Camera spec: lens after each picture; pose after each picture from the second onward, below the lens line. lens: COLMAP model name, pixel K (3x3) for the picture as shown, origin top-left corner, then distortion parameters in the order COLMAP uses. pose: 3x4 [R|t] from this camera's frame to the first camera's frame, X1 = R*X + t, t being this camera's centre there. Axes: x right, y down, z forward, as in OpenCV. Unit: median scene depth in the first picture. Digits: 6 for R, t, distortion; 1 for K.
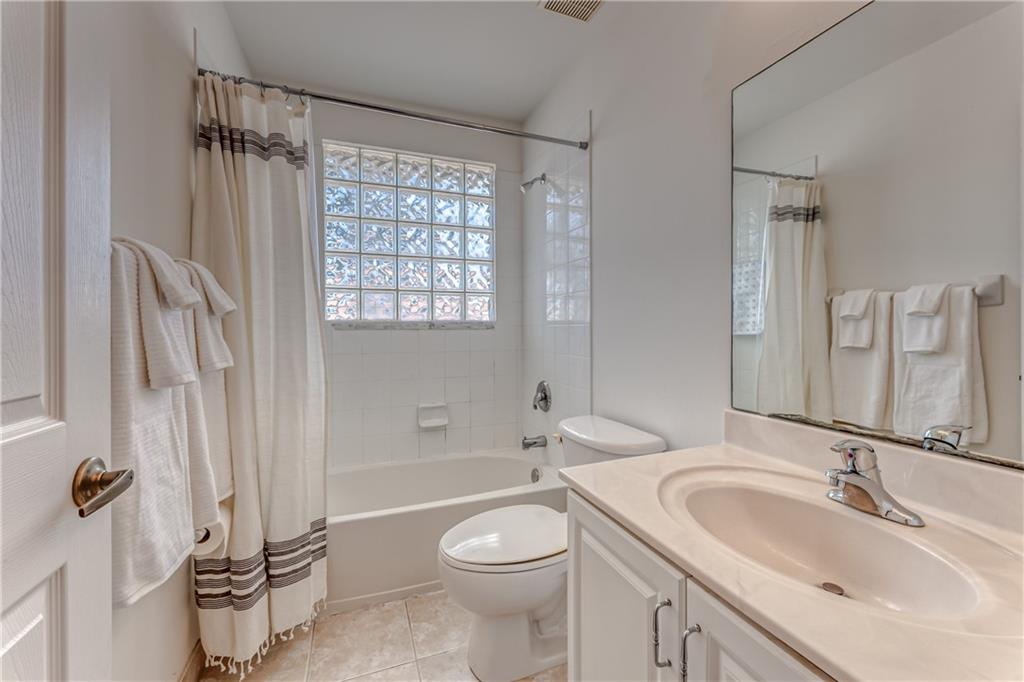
lens RADIAL K [[414.1, 0, 512.0], [0, 414.1, 341.0], [0, 0, 1]] dist [-0.000411, 0.000008]
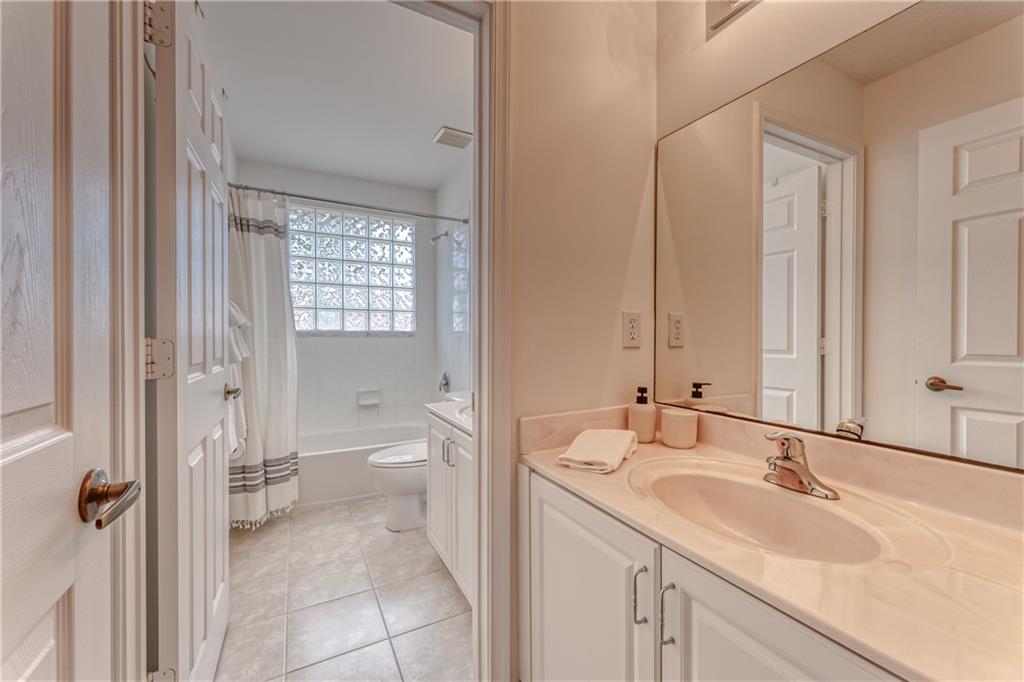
lens RADIAL K [[409.9, 0, 512.6], [0, 409.9, 347.3], [0, 0, 1]] dist [0.000101, 0.000104]
pose [[0.992340, -0.000416, 0.123534, 0.189241], [0.000944, 0.999991, -0.004212, 0.021604], [-0.123532, 0.004297, 0.992331, -0.698961]]
